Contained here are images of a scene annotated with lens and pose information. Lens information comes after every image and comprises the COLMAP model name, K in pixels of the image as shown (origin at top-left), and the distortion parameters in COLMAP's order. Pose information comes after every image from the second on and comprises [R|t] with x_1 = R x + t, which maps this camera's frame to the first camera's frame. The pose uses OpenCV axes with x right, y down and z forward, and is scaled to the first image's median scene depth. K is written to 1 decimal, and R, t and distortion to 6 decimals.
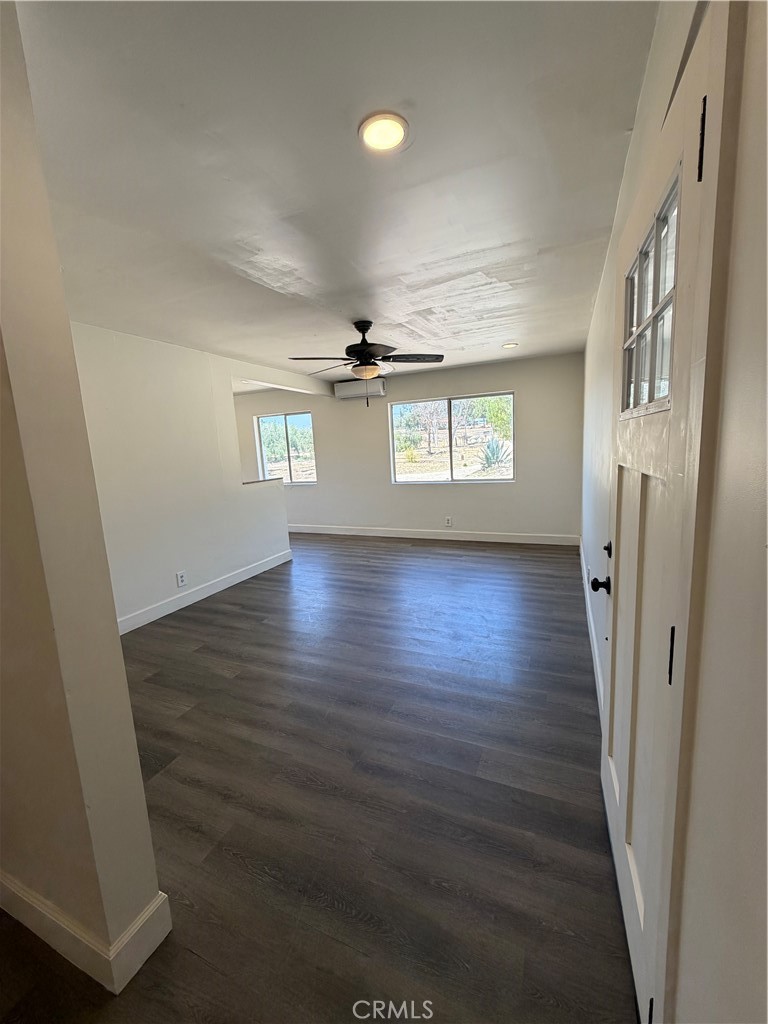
lens RADIAL K [[407.4, 0, 378.7], [0, 407.4, 509.6], [0, 0, 1]] dist [-0.010760, -0.000076]
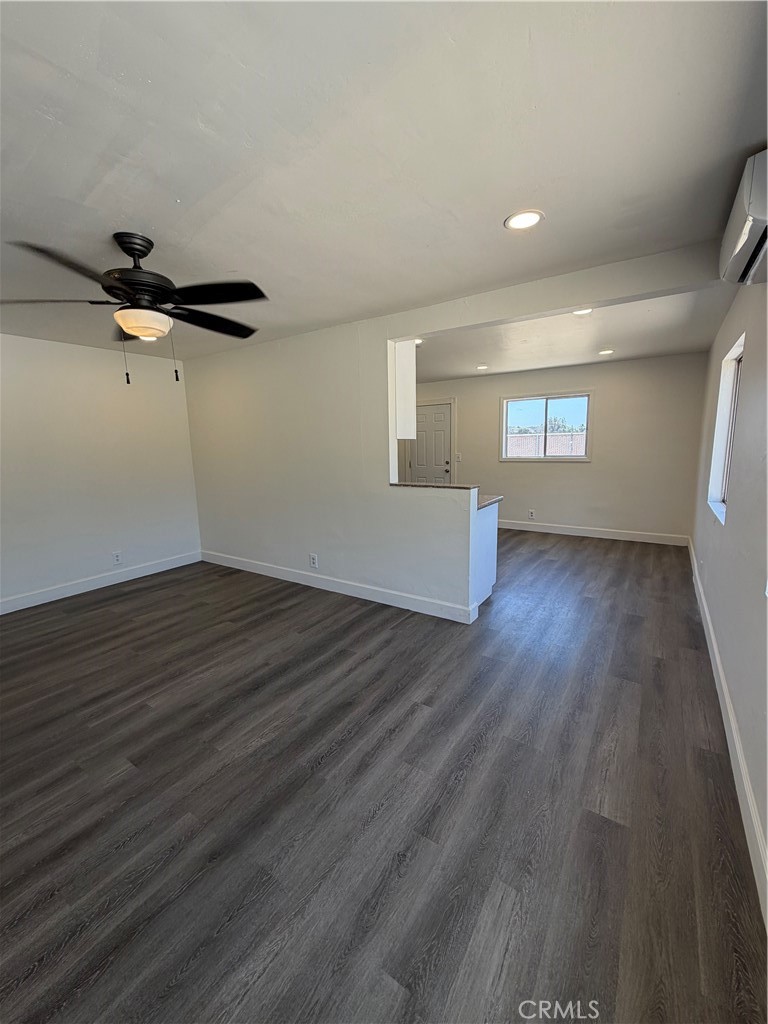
lens RADIAL K [[407.4, 0, 384.6], [0, 407.4, 510.5], [0, 0, 1]] dist [-0.010760, -0.000076]
pose [[-0.162215, 0.202200, -0.965816, 0.727307], [-0.129120, 0.966014, 0.223928, -0.327225], [0.978271, 0.161031, -0.130593, 2.028651]]
